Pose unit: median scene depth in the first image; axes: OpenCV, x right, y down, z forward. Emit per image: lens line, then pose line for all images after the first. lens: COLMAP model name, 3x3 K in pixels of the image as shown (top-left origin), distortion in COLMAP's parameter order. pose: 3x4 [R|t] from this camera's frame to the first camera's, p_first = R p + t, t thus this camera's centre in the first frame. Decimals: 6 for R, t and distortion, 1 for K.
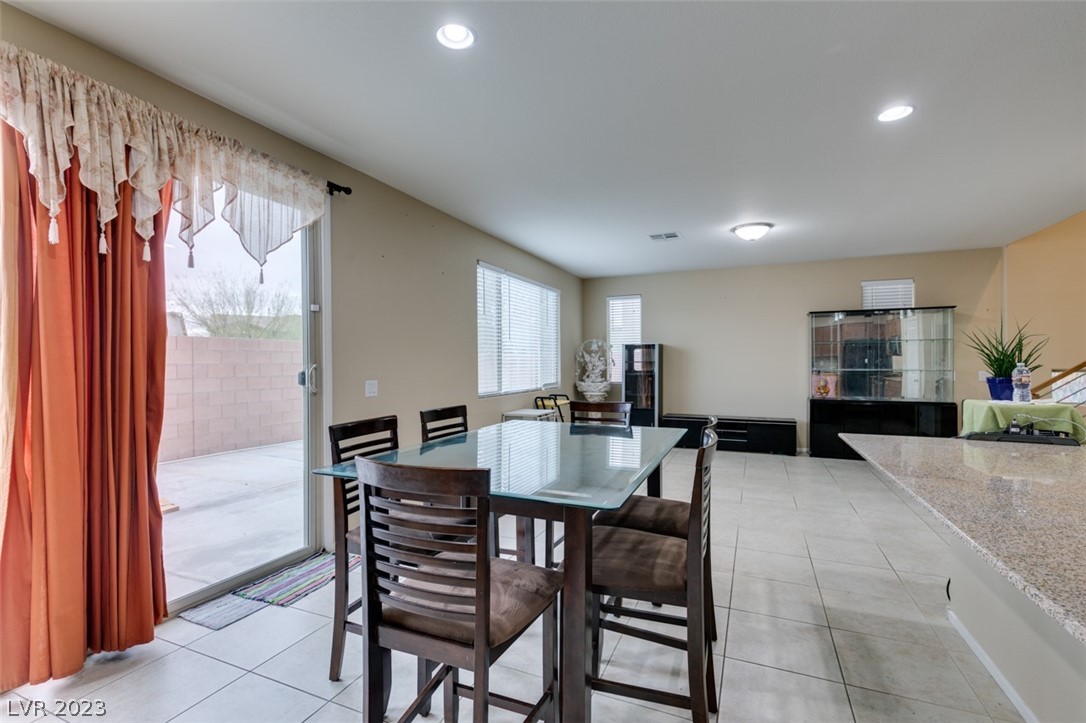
lens RADIAL K [[484.5, 0, 539.0], [0, 484.5, 364.9], [0, 0, 1]] dist [0.005959, -0.002160]
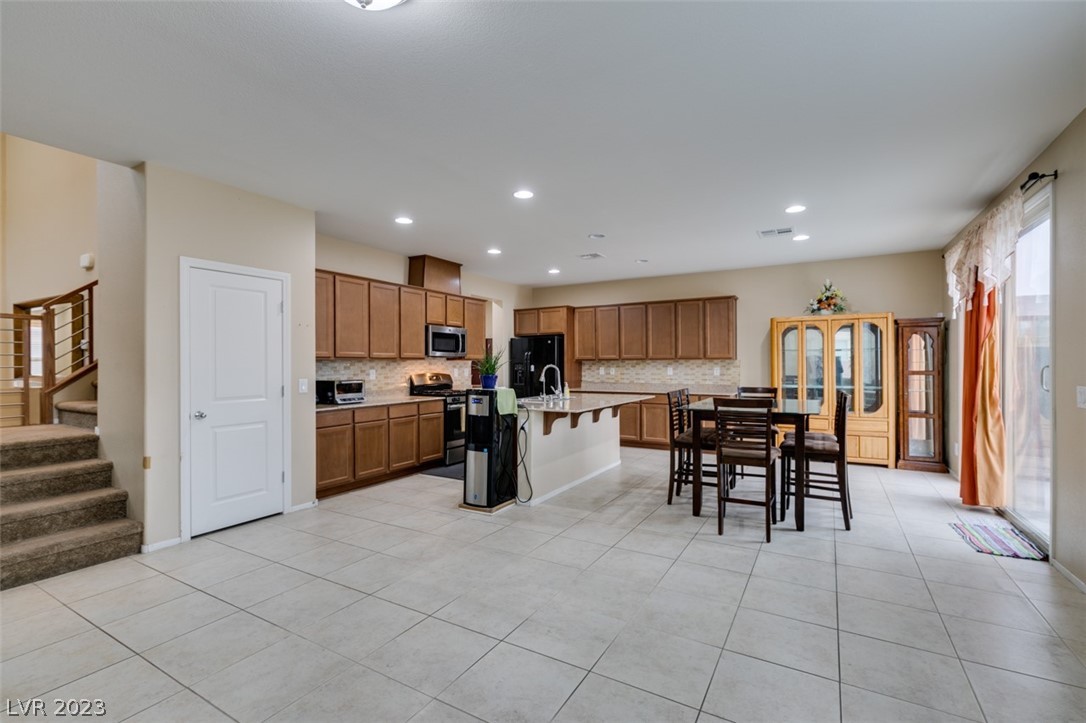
lens RADIAL K [[484.5, 0, 541.5], [0, 484.5, 363.7], [0, 0, 1]] dist [0.005959, -0.002160]
pose [[-0.993630, 0.009061, 0.112331, 0.468507], [0.009449, 0.999951, 0.002924, -0.015390], [-0.112299, 0.003967, -0.993667, 2.181097]]
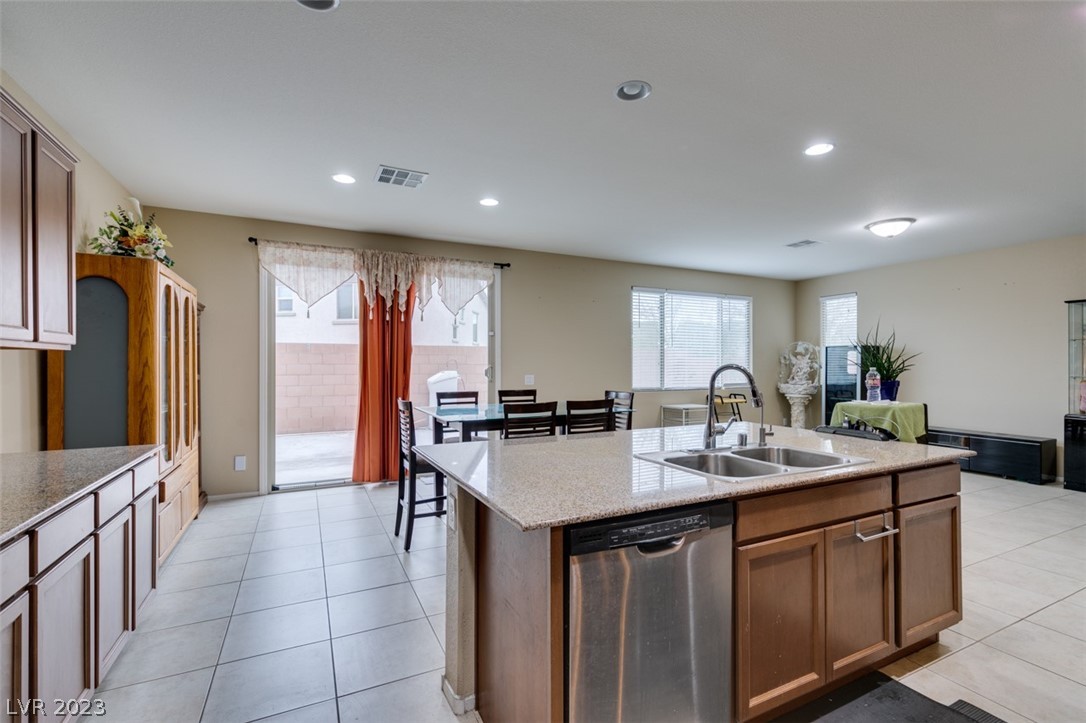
lens RADIAL K [[484.5, 0, 539.0], [0, 484.5, 362.7], [0, 0, 1]] dist [0.005959, -0.002160]
pose [[0.768893, 0.004472, -0.639361, 0.861877], [-0.007944, 0.999965, -0.002559, -0.005950], [0.639328, 0.007046, 0.768902, -0.280442]]
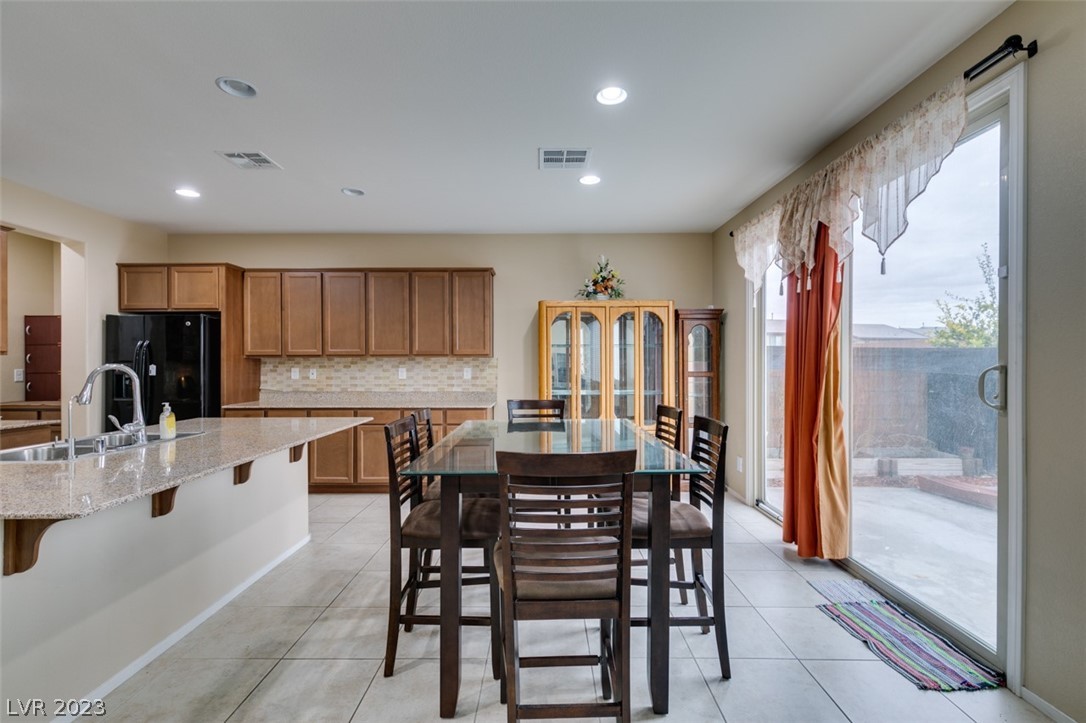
lens RADIAL K [[484.5, 0, 540.0], [0, 484.5, 364.6], [0, 0, 1]] dist [0.005959, -0.002160]
pose [[-0.917044, 0.007708, -0.398711, 0.327300], [0.004038, 0.999941, 0.010042, -0.010239], [0.398765, 0.007599, -0.917022, 1.387527]]
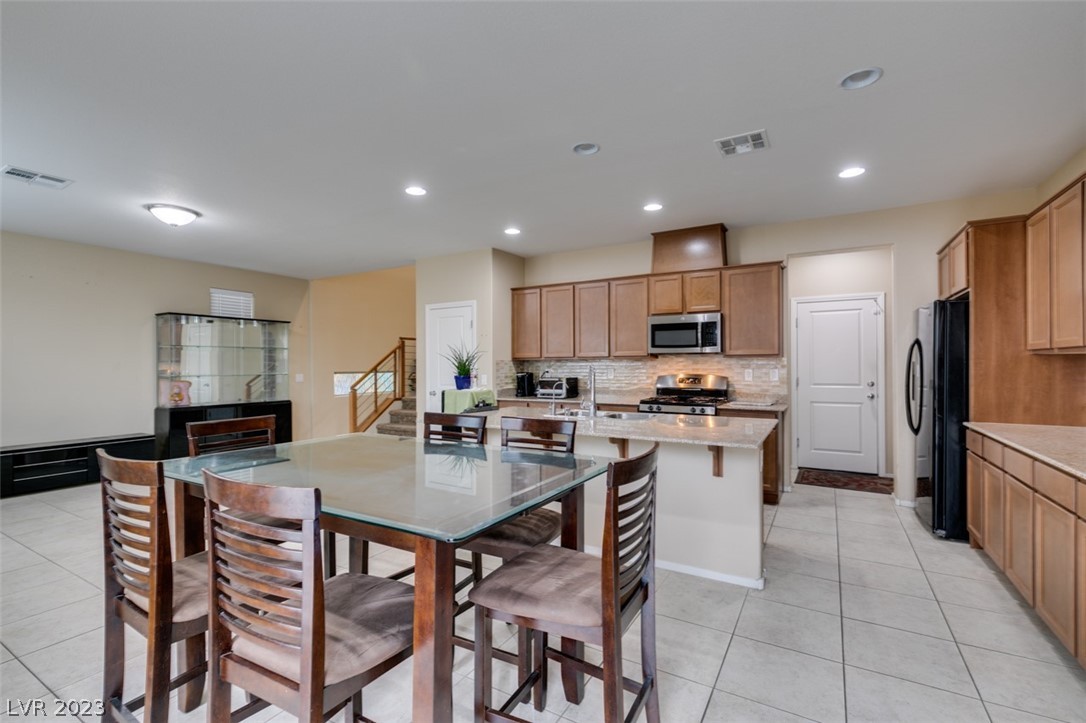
lens RADIAL K [[484.5, 0, 542.3], [0, 484.5, 363.4], [0, 0, 1]] dist [0.005959, -0.002160]
pose [[0.113335, 0.006966, 0.993532, -0.562597], [0.007772, 0.999939, -0.007898, -0.000671], [-0.993526, 0.008617, 0.113274, 0.427291]]
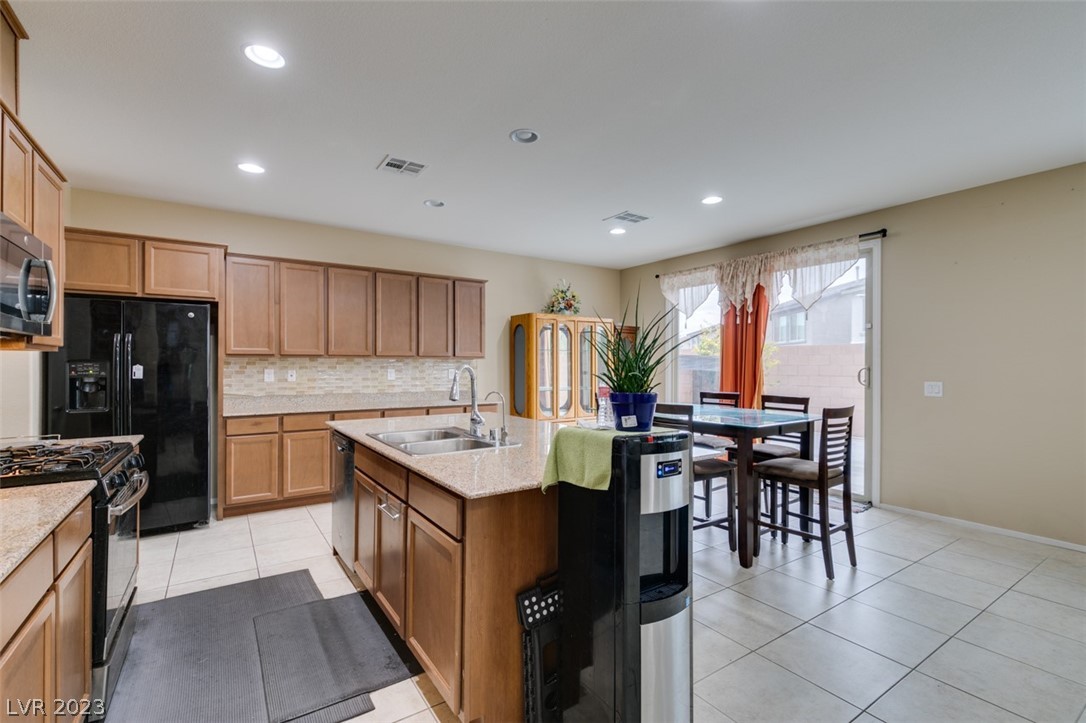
lens RADIAL K [[484.5, 0, 540.4], [0, 484.5, 363.0], [0, 0, 1]] dist [0.005959, -0.002160]
pose [[-0.537223, 0.001144, -0.843439, 1.264772], [-0.004127, 0.999984, 0.003986, -0.012789], [0.843430, 0.005622, -0.537210, 0.997074]]
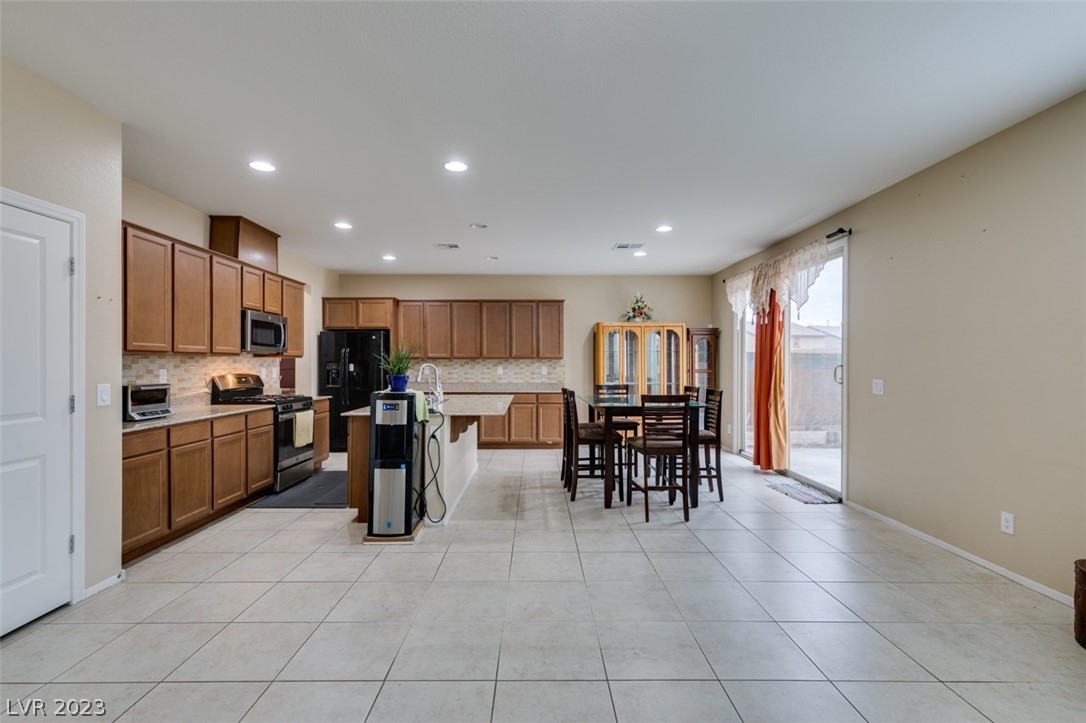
lens RADIAL K [[484.5, 0, 536.1], [0, 484.5, 366.6], [0, 0, 1]] dist [0.005959, -0.002160]
pose [[-0.912825, 0.007010, -0.408290, 0.949060], [0.001985, 0.999917, 0.012731, -0.014358], [0.408345, 0.010811, -0.912764, 1.997698]]
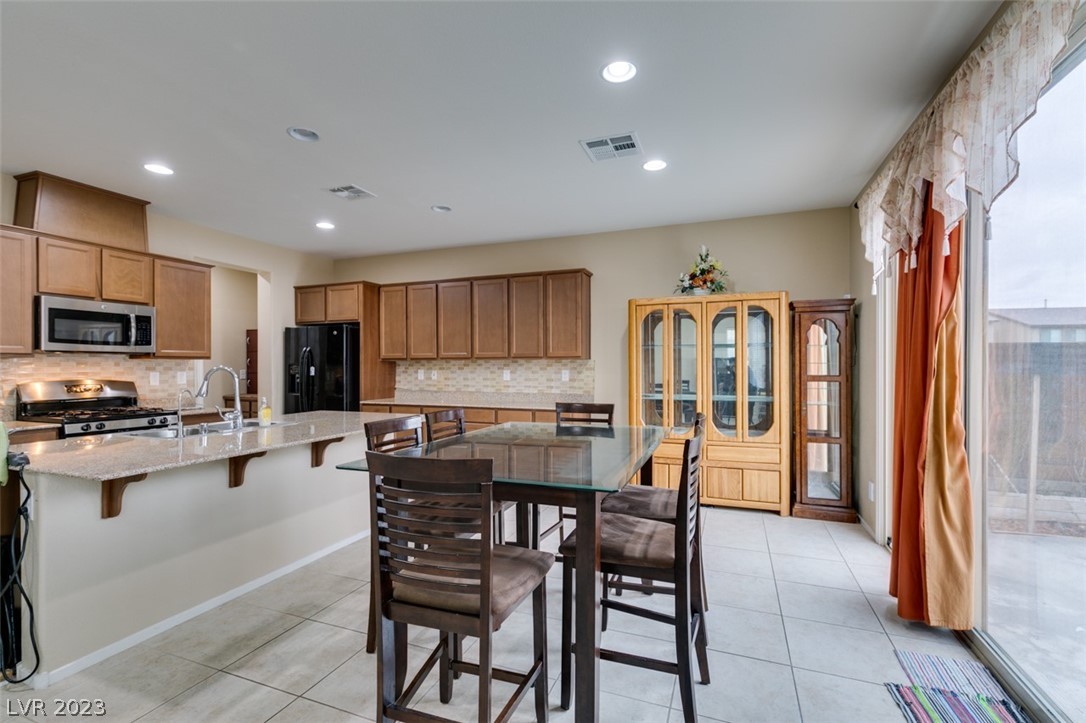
lens RADIAL K [[484.5, 0, 540.7], [0, 484.5, 367.1], [0, 0, 1]] dist [0.005959, -0.002160]
pose [[-0.999064, 0.007650, -0.042583, 0.040159], [0.007282, 0.999935, 0.008772, -0.007988], [0.042648, 0.008454, -0.999054, 1.426783]]
